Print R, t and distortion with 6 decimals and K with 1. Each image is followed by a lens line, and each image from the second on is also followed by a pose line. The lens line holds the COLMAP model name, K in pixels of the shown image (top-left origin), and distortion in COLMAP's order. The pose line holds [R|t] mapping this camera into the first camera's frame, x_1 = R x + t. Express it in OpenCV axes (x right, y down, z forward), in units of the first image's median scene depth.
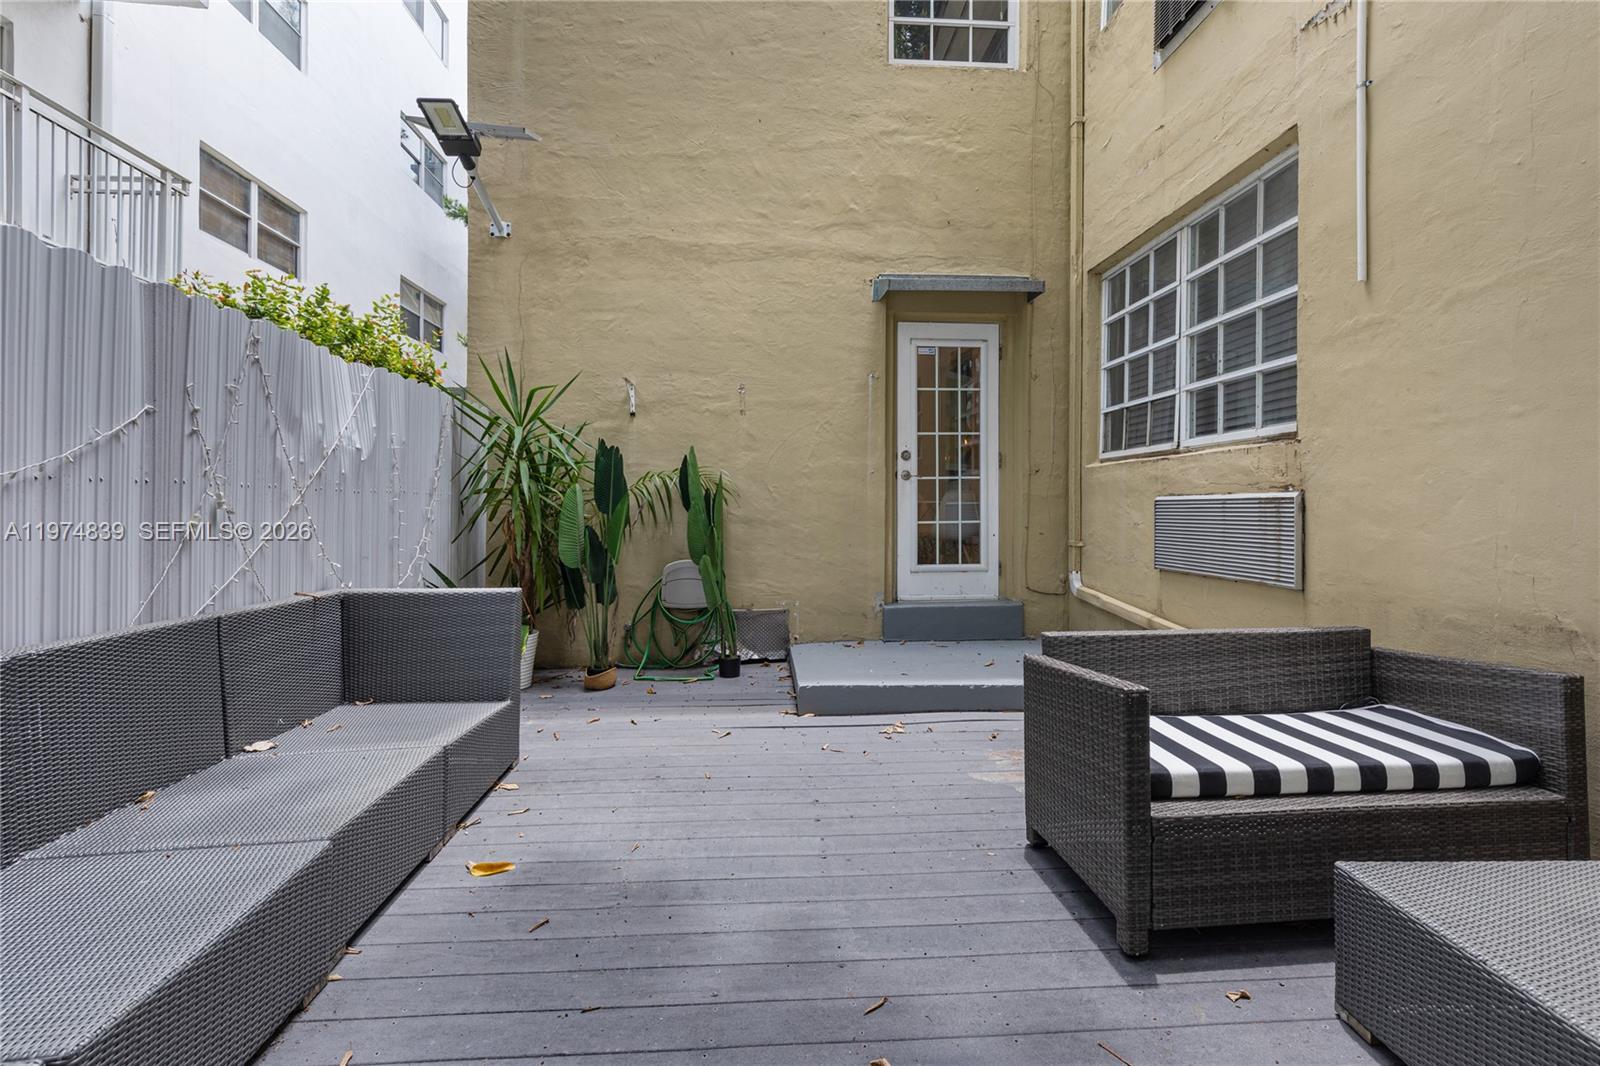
lens RADIAL K [[734.0, 0, 825.8], [0, 734.0, 498.3], [0, 0, 1]] dist [0.004774, 0.000328]
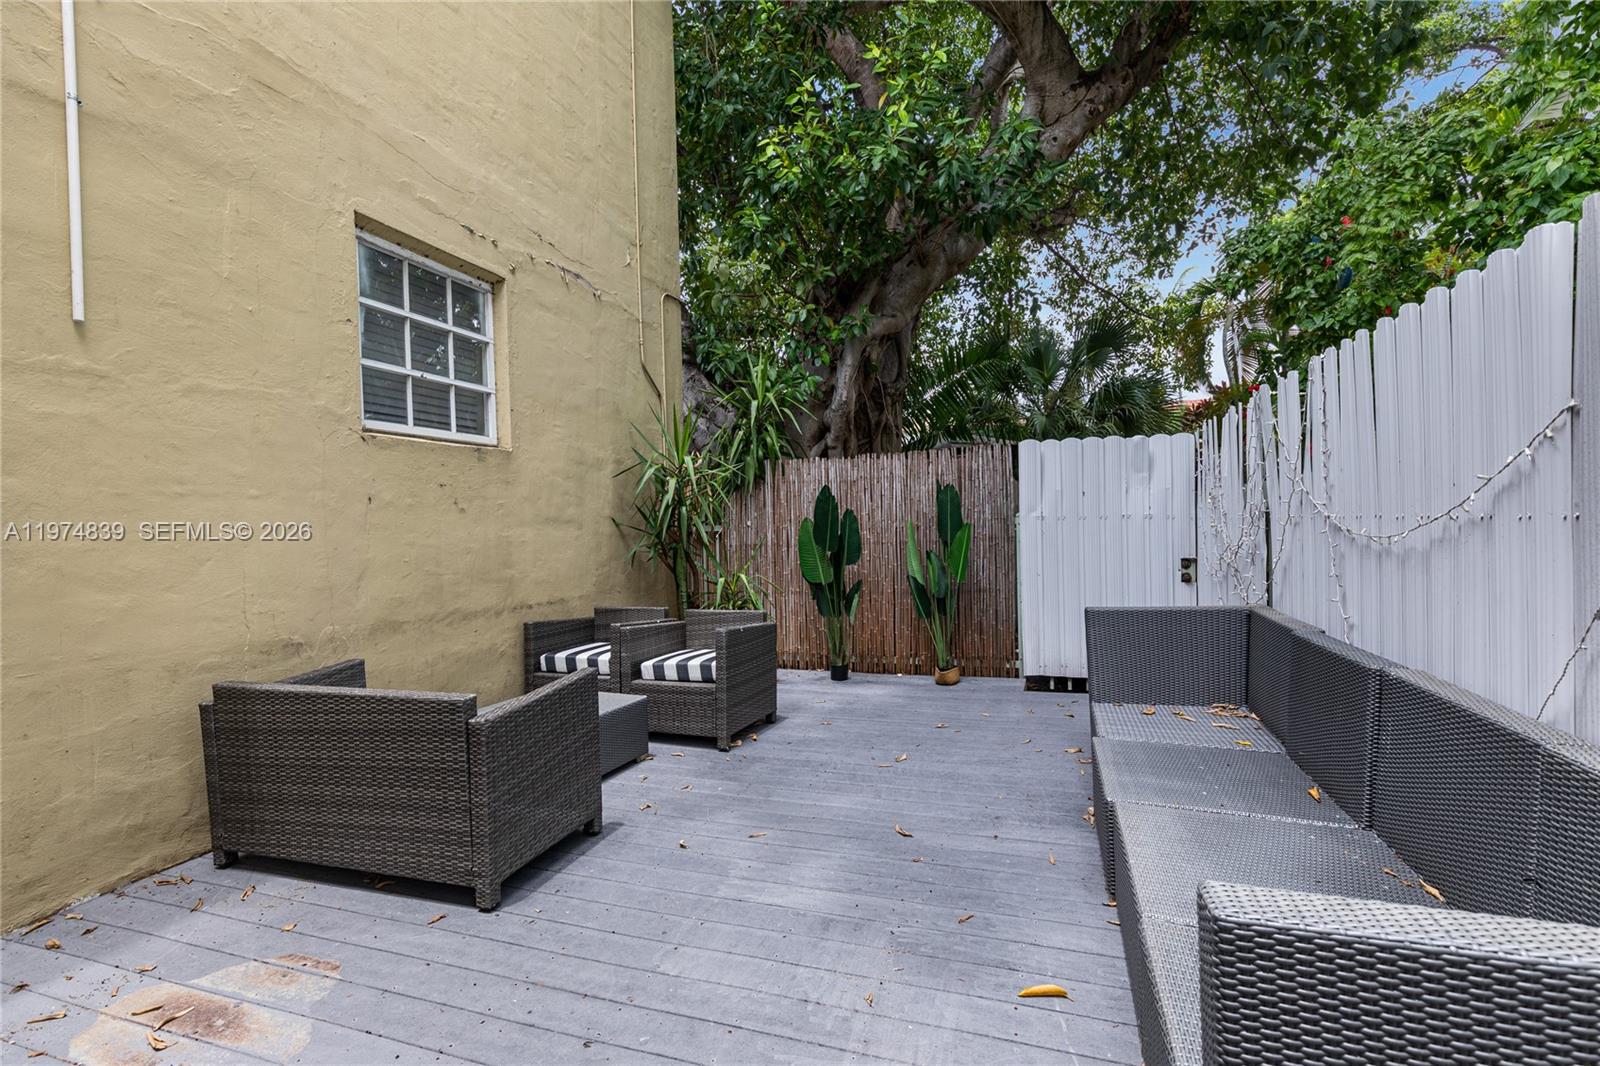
lens RADIAL K [[734.0, 0, 802.3], [0, 734.0, 528.6], [0, 0, 1]] dist [0.004774, 0.000328]
pose [[-0.911597, 0.010121, 0.410960, -0.502553], [0.012076, 0.999925, 0.002161, -0.042842], [-0.410907, 0.006932, -0.911651, 1.710819]]
